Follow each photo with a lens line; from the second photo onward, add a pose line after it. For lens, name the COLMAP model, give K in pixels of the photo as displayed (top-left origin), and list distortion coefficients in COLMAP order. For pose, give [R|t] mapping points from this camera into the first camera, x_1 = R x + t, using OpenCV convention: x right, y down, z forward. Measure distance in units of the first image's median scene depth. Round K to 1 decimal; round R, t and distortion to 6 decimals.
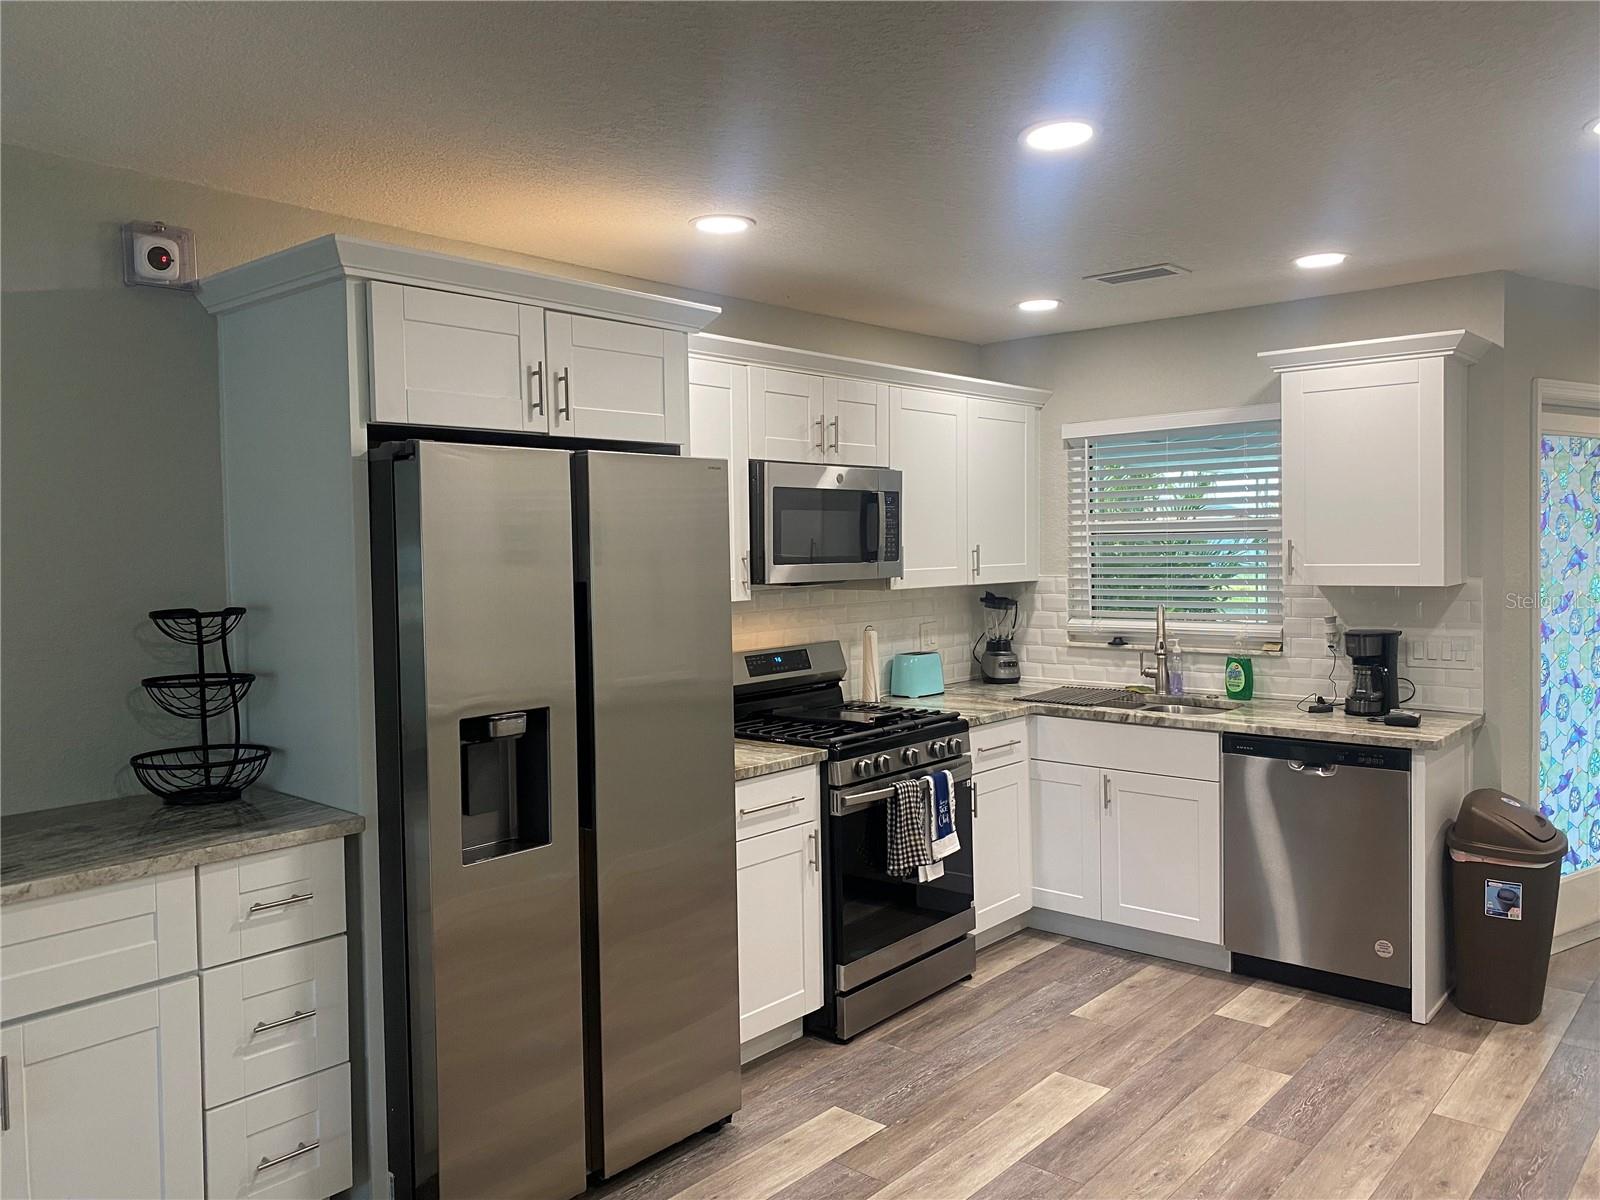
lens RADIAL K [[1212.1, 0, 772.8], [0, 1212.1, 592.4], [0, 0, 1]] dist [0.043521, -0.071265]
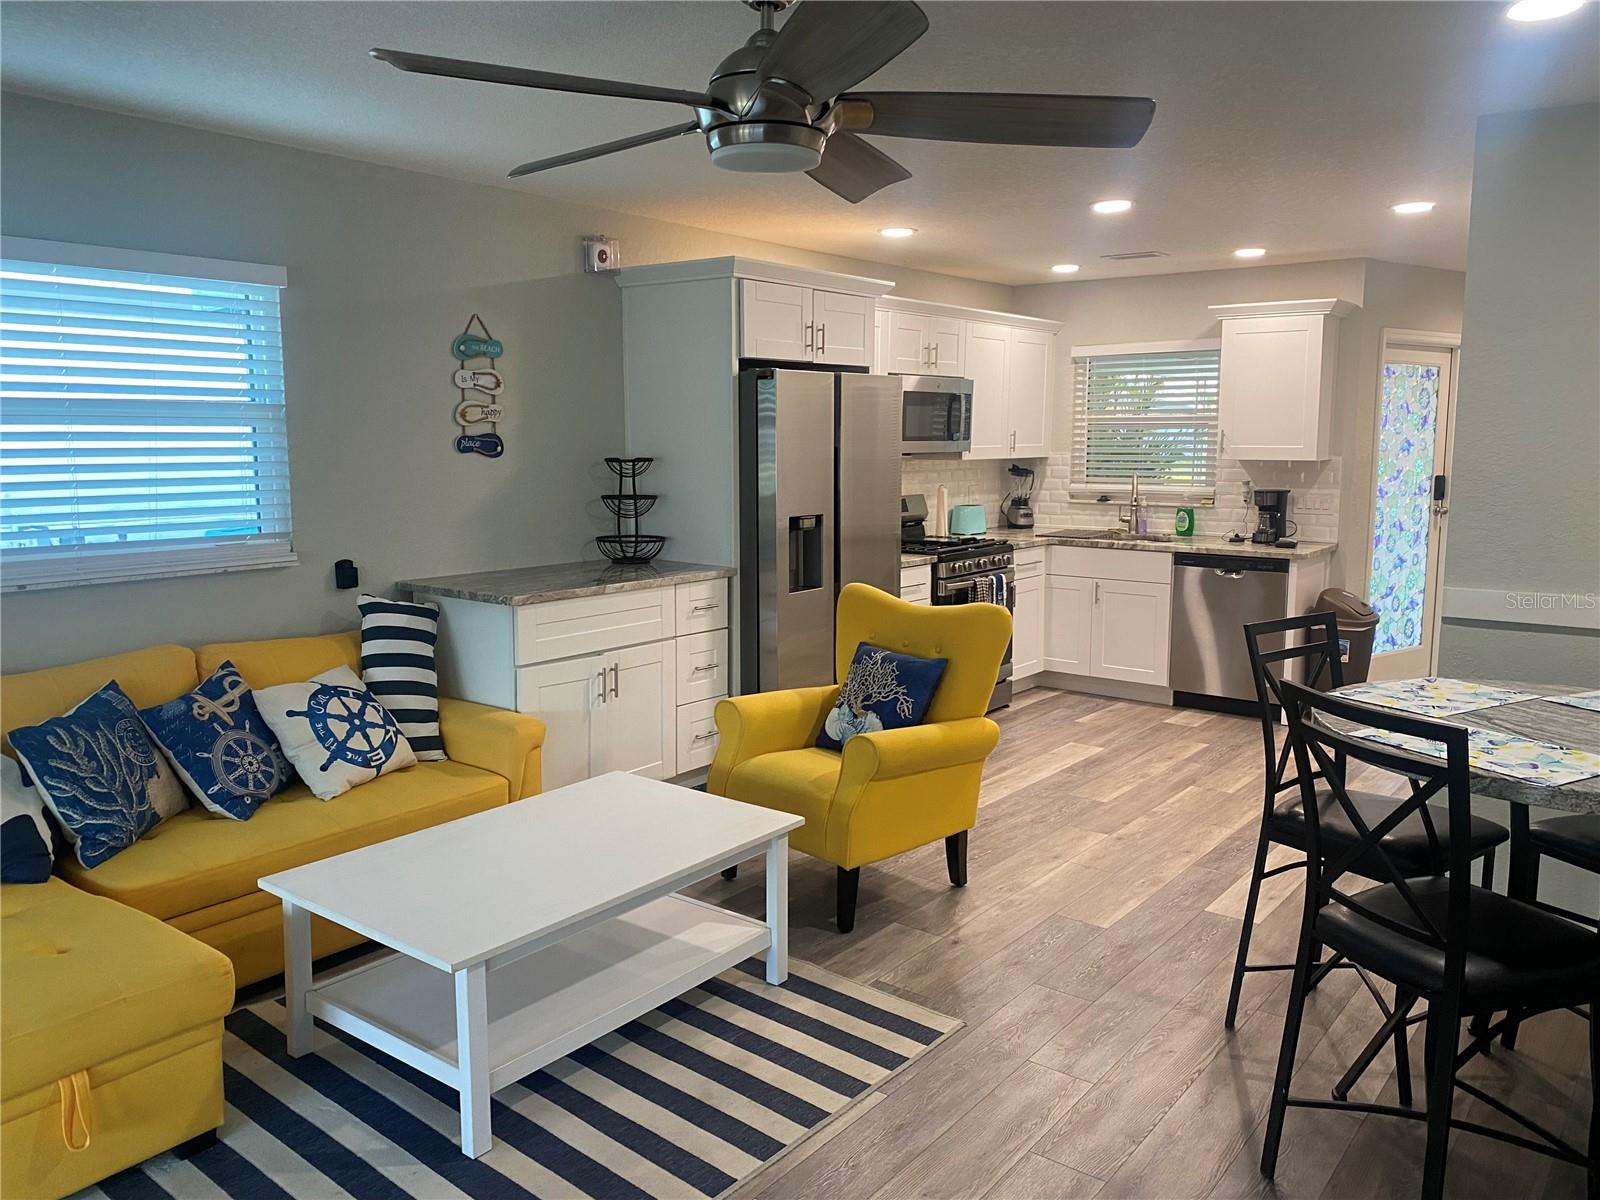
lens RADIAL K [[1235.3, 0, 776.8], [0, 1235.3, 596.8], [0, 0, 1]] dist [0.153539, -0.408247]
pose [[0.997945, 0.008769, 0.063477, -0.239532], [-0.014537, 0.995747, 0.090981, 0.031693], [-0.062409, -0.091717, 0.993828, -0.563163]]
